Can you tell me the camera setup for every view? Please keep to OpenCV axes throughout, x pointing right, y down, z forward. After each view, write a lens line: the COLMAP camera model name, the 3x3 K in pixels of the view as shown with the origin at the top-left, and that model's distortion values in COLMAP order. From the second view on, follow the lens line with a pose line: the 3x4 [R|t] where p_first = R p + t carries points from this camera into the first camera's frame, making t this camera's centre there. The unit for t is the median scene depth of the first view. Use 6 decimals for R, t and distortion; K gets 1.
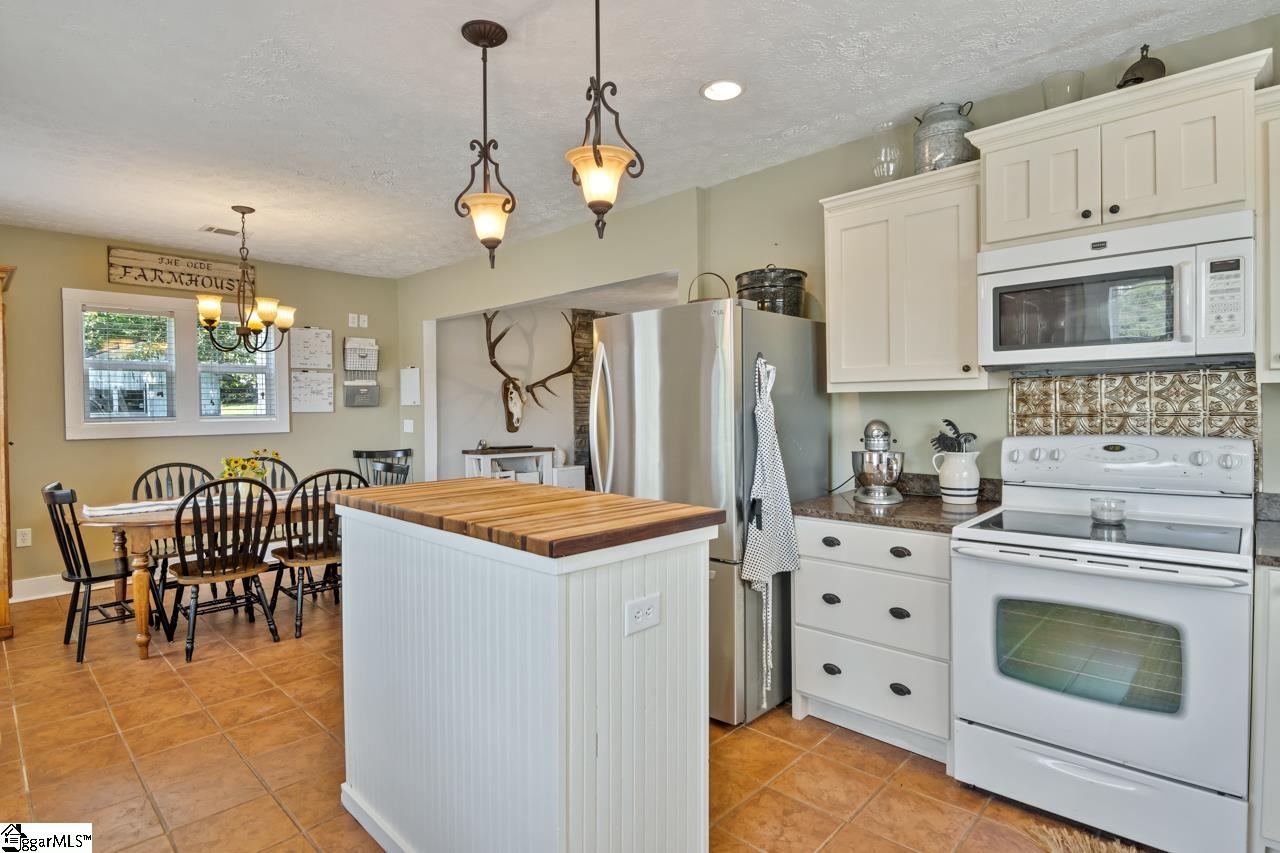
lens RADIAL K [[645.8, 0, 638.5], [0, 645.8, 421.9], [0, 0, 1]] dist [-0.013396, -0.004977]
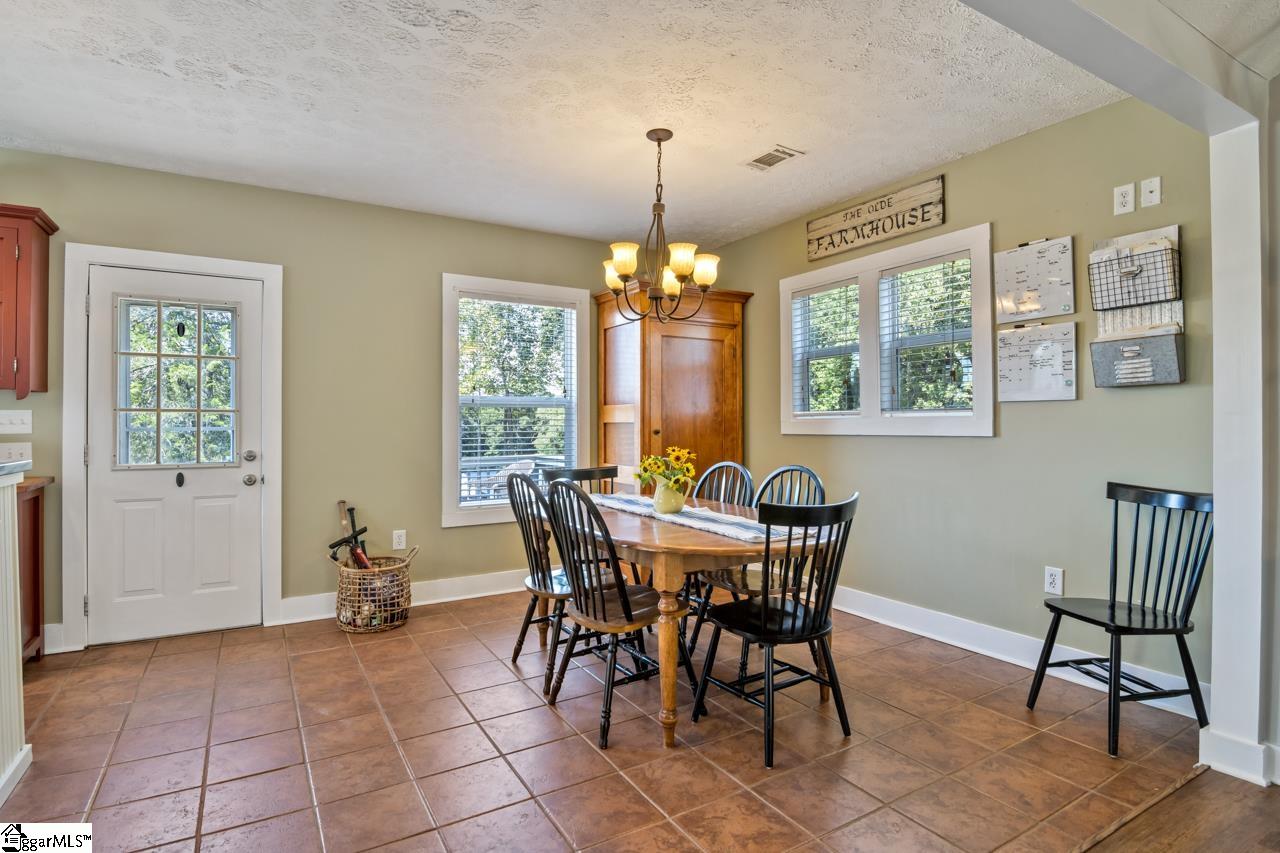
lens RADIAL K [[645.8, 0, 638.1], [0, 645.8, 422.6], [0, 0, 1]] dist [-0.013396, -0.004977]
pose [[-0.270062, 0.001197, -0.962842, 0.110615], [-0.022036, 0.999730, 0.007424, 0.007255], [0.962591, 0.023222, -0.269963, 0.979590]]
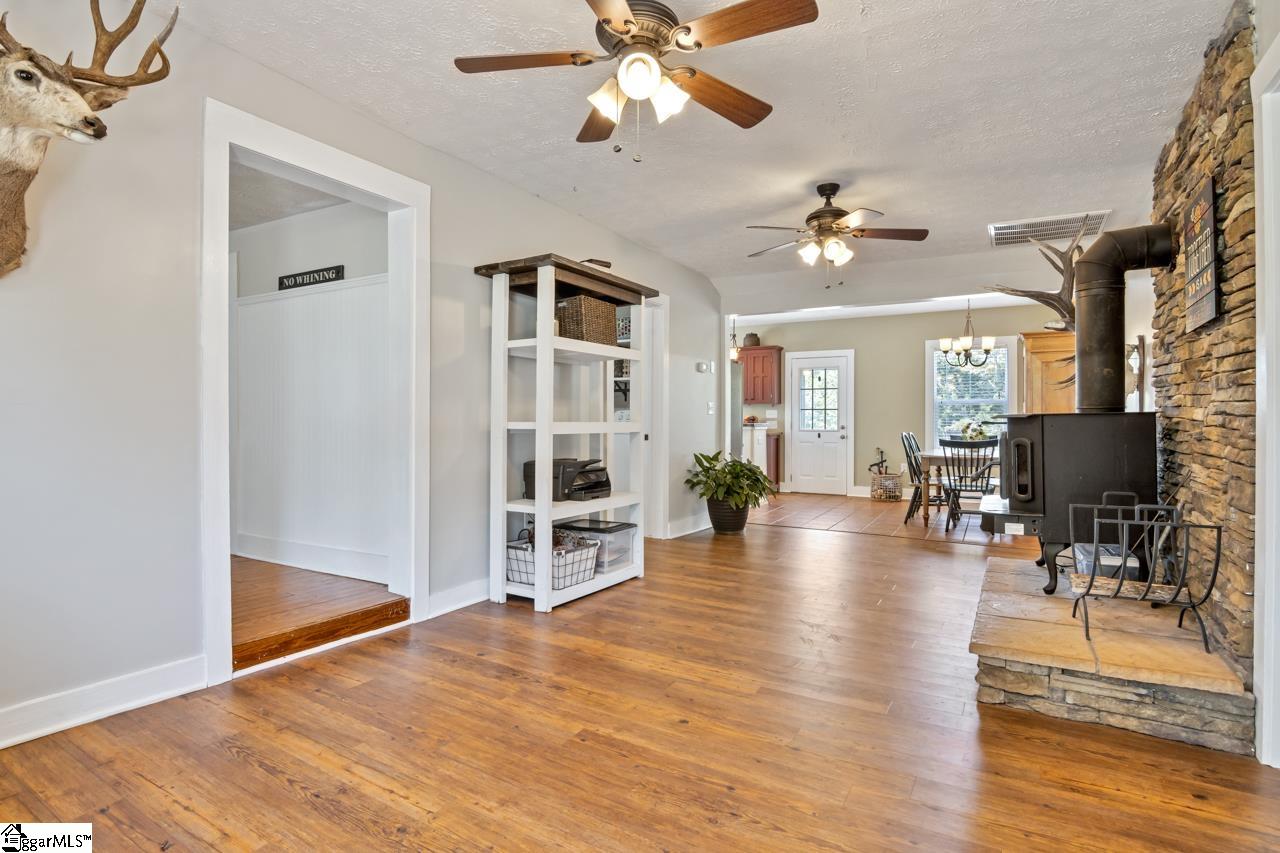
lens RADIAL K [[645.8, 0, 638.5], [0, 645.8, 422.3], [0, 0, 1]] dist [-0.013396, -0.004977]
pose [[-0.976691, 0.005656, -0.214576, 0.504509], [0.001785, 0.999832, 0.018230, 0.012453], [0.214643, 0.017422, -0.976537, 2.071260]]
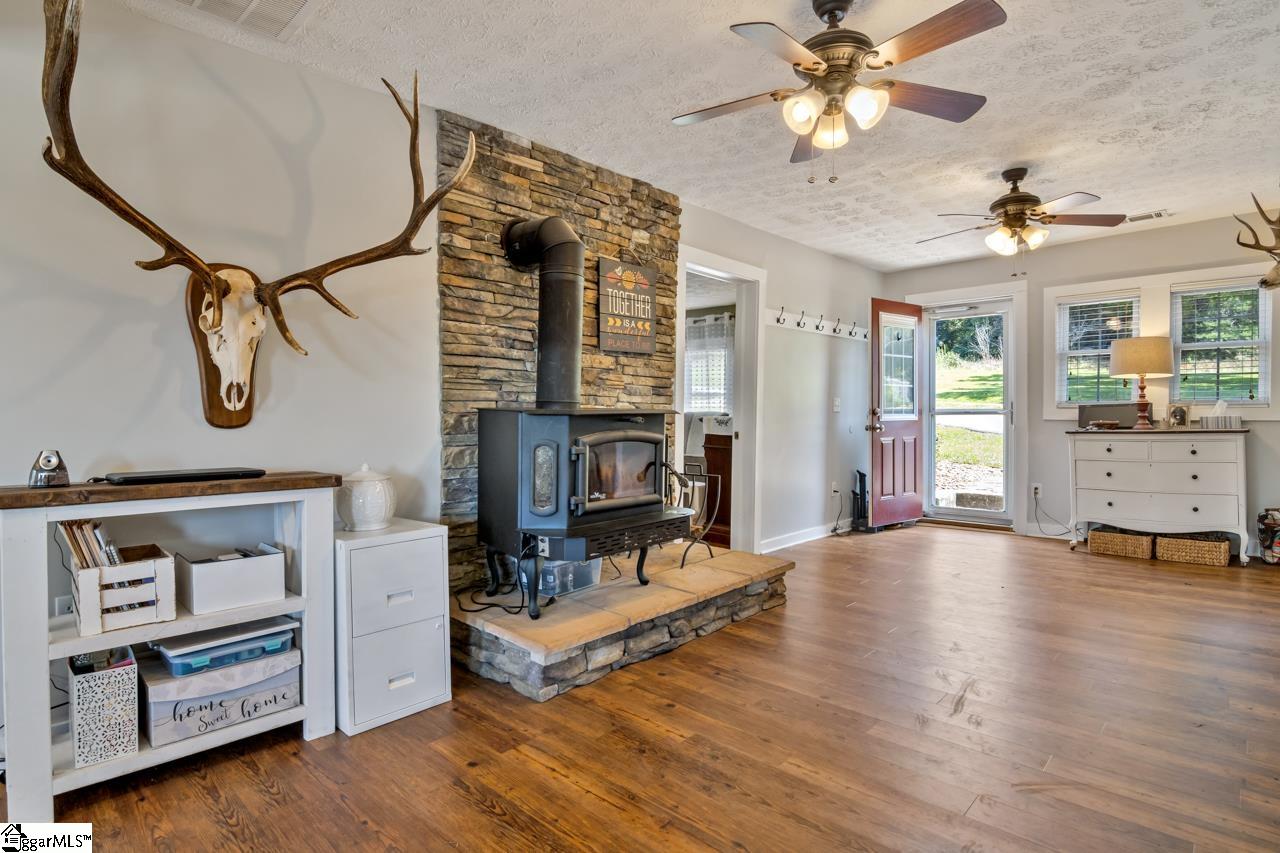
lens RADIAL K [[645.8, 0, 638.3], [0, 645.8, 423.1], [0, 0, 1]] dist [-0.013396, -0.004977]
pose [[0.999620, 0.005210, 0.027057, 0.013206], [-0.005107, 0.999979, -0.003882, 0.019169], [-0.027077, 0.003742, 0.999626, 0.922837]]
